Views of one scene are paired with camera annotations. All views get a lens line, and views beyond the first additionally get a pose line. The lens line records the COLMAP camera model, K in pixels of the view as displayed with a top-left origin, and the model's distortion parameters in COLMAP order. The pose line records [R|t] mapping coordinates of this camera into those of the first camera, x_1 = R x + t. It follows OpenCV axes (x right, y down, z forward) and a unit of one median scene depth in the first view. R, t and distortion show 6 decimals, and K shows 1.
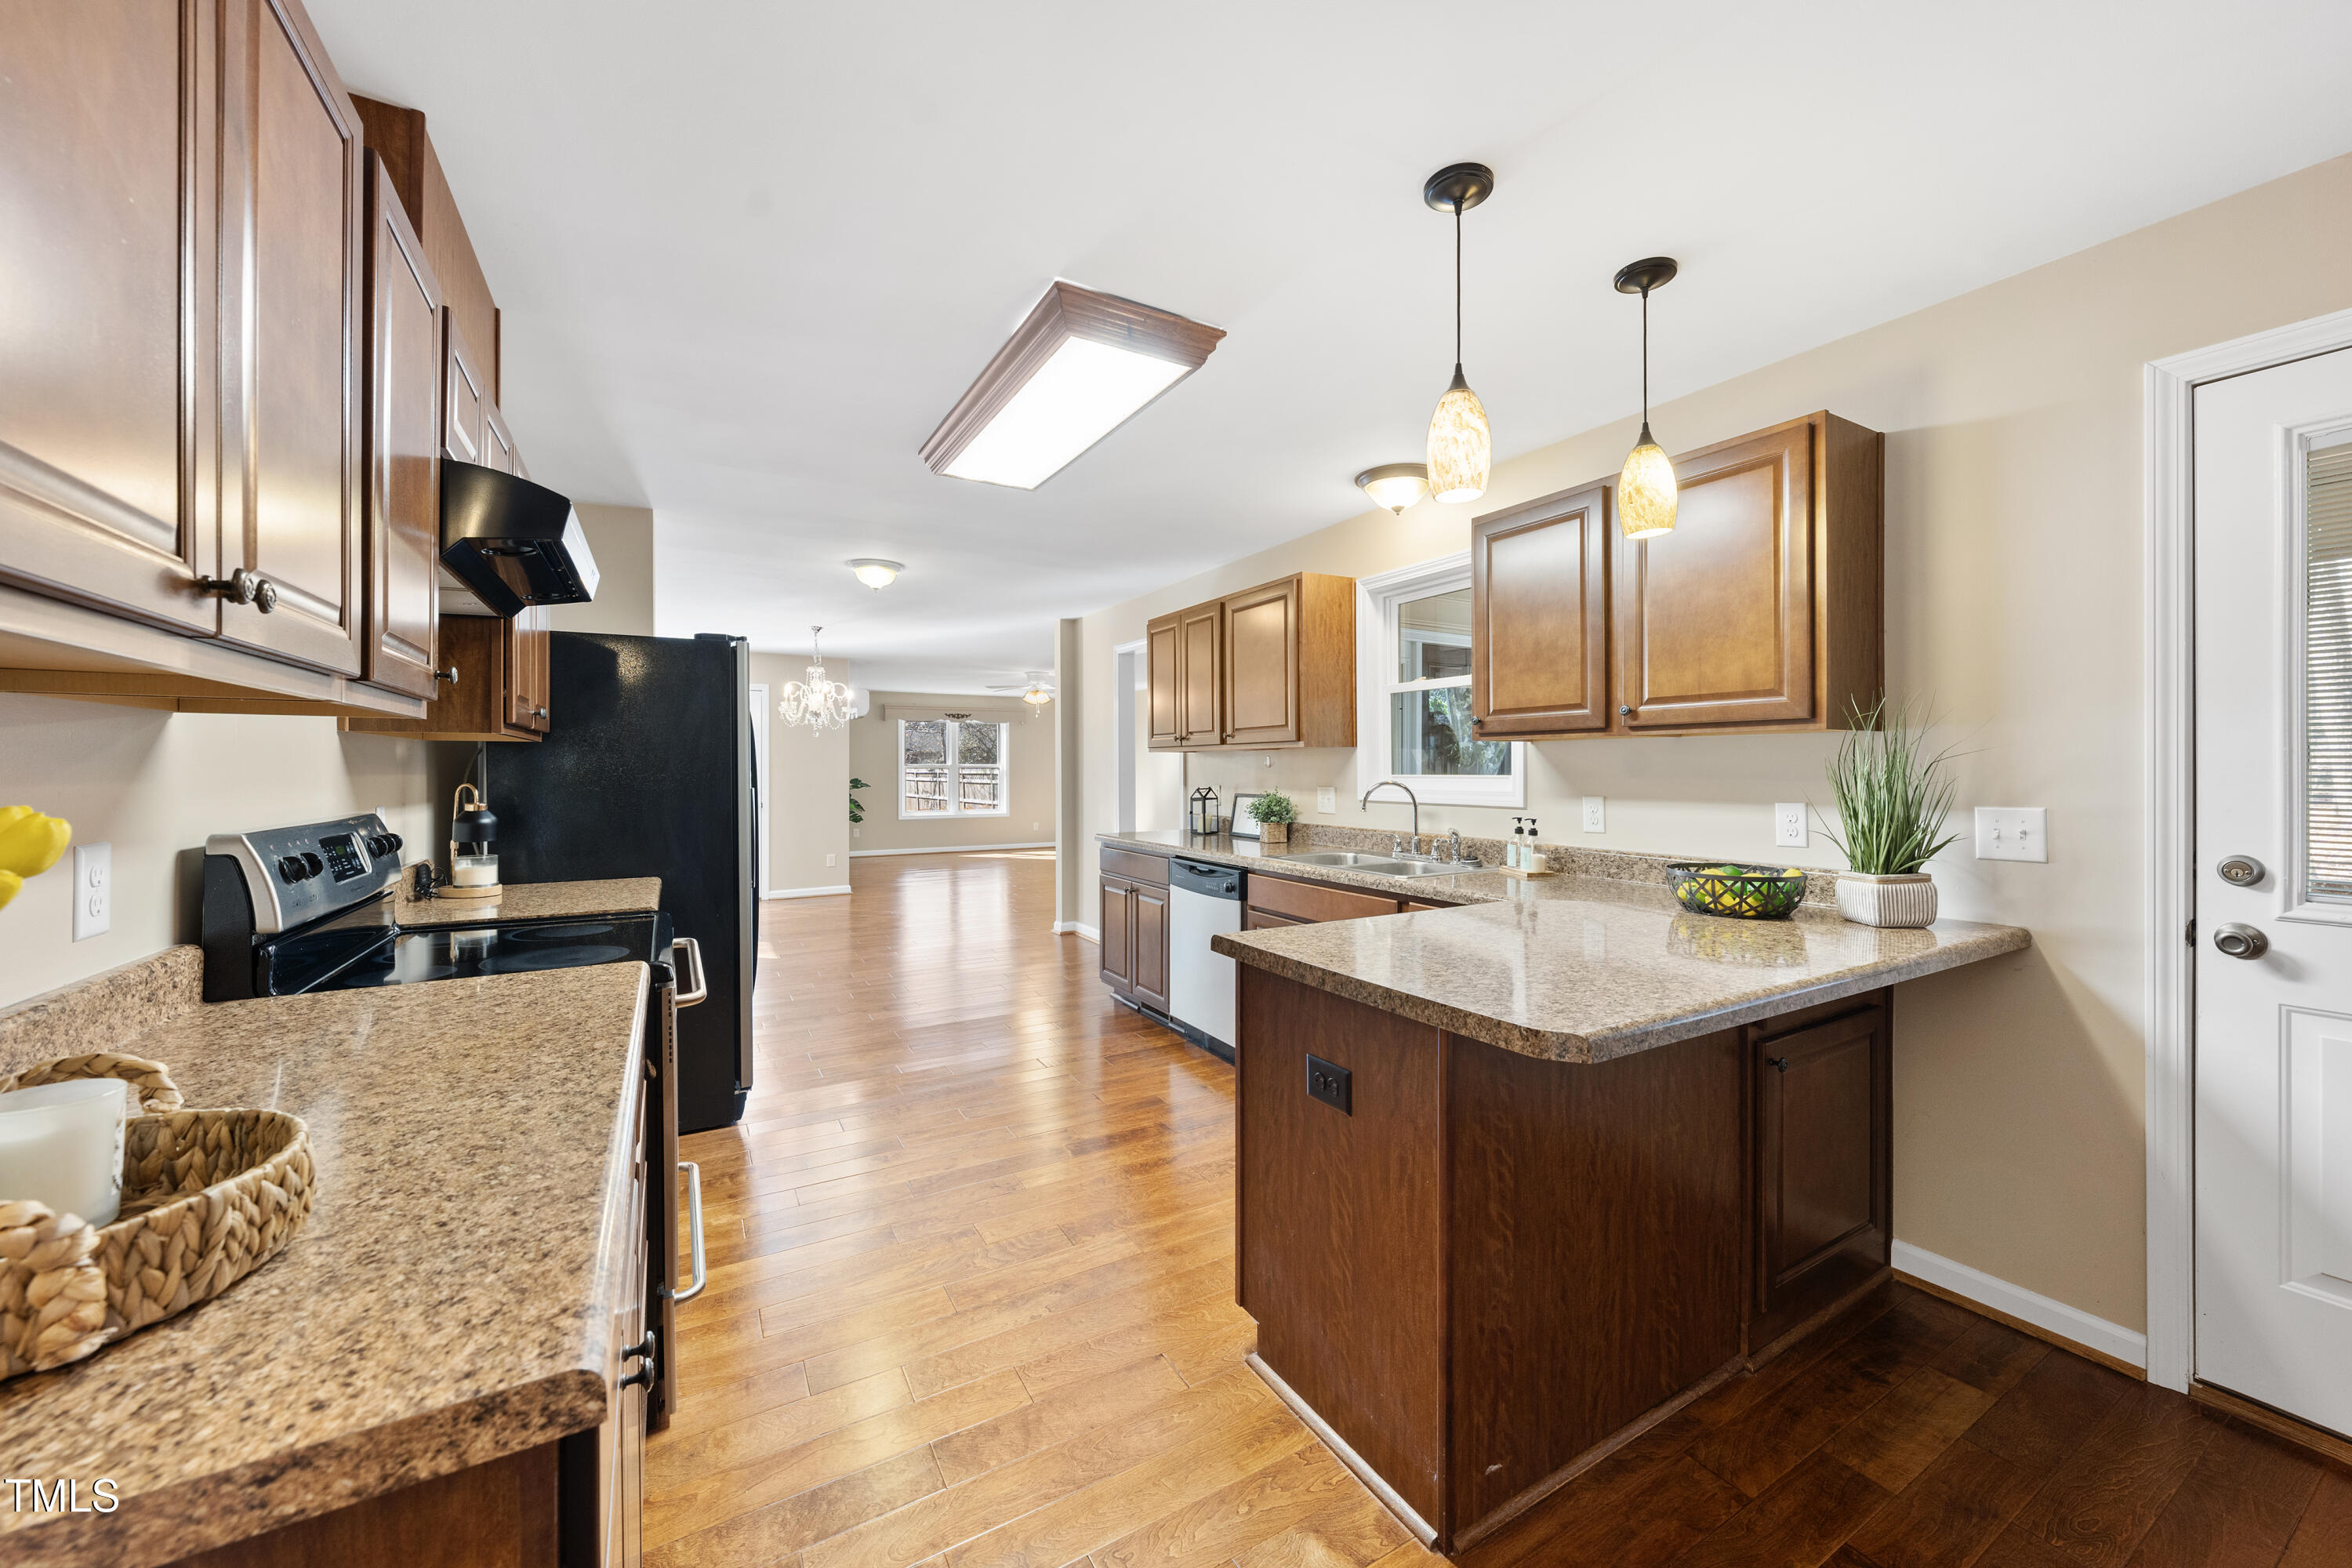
lens RADIAL K [[881.3, 0, 1186.3], [0, 881.3, 773.8], [0, 0, 1]] dist [-0.000597, -0.000157]
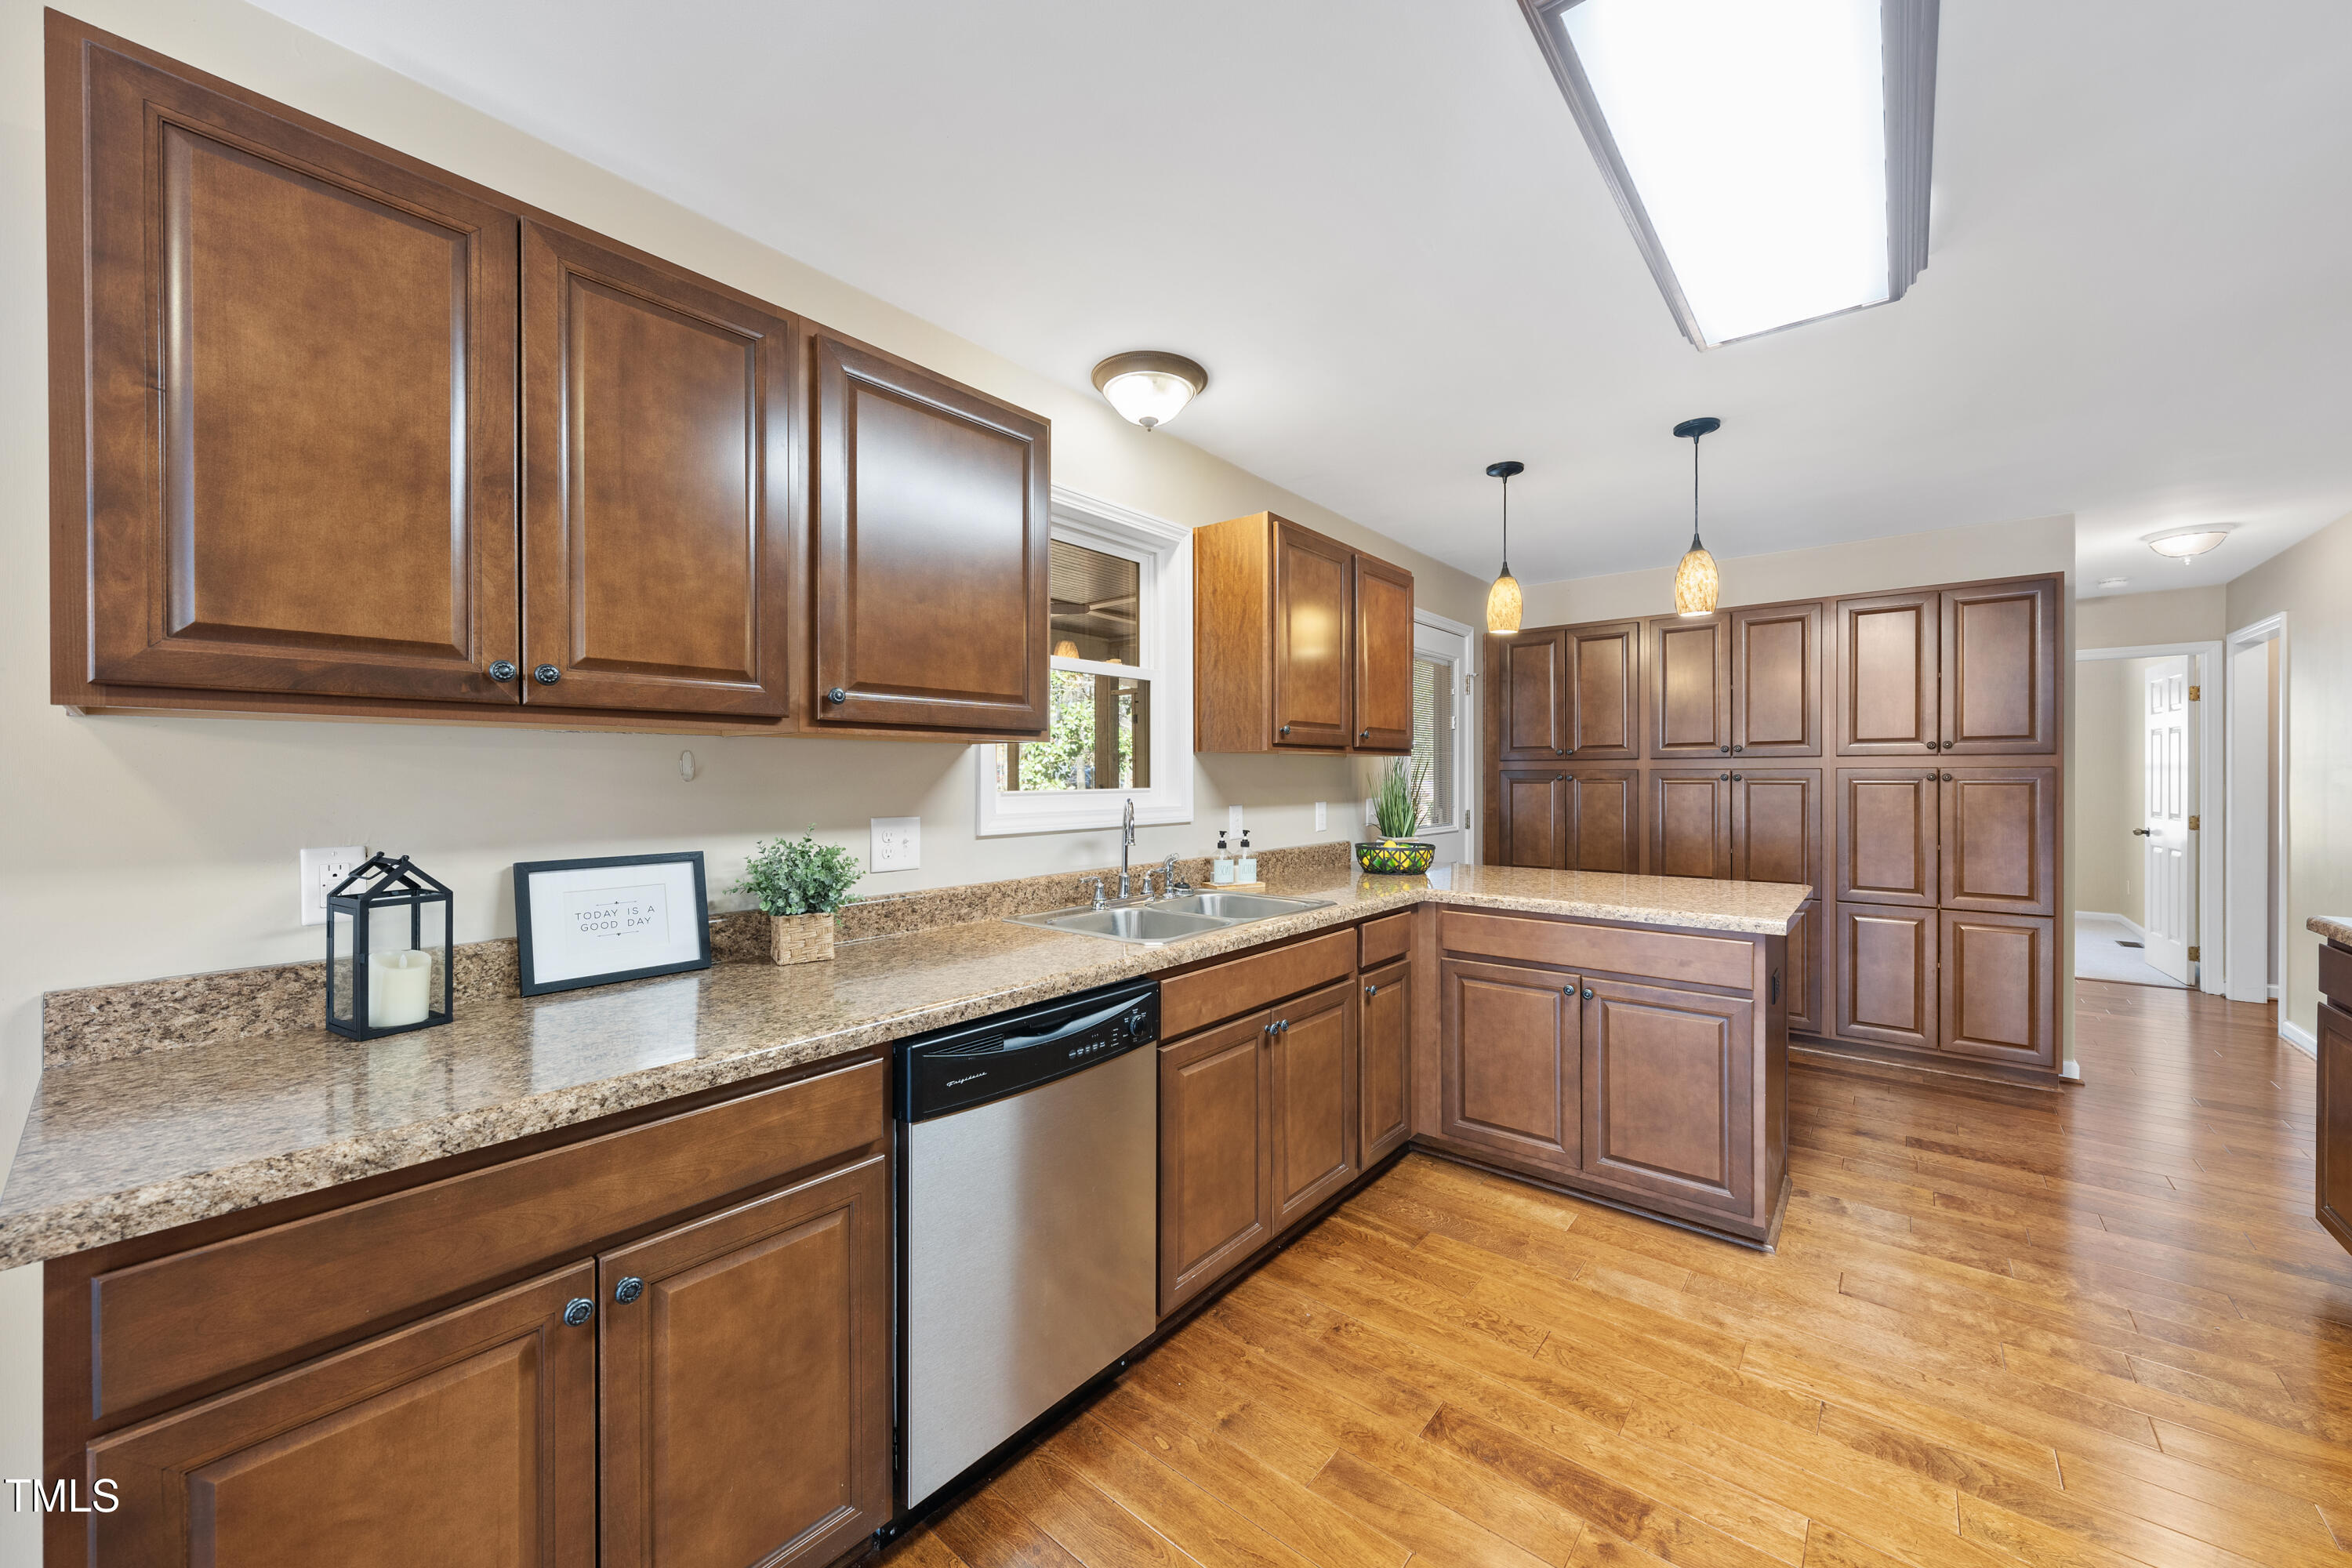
lens RADIAL K [[881.3, 0, 1186.3], [0, 881.3, 773.8], [0, 0, 1]] dist [-0.000597, -0.000157]
pose [[-0.350743, 0.000472, 0.936472, -0.480396], [0.006776, 0.999975, 0.002033, -0.013177], [-0.936447, 0.007059, -0.350738, 1.314128]]
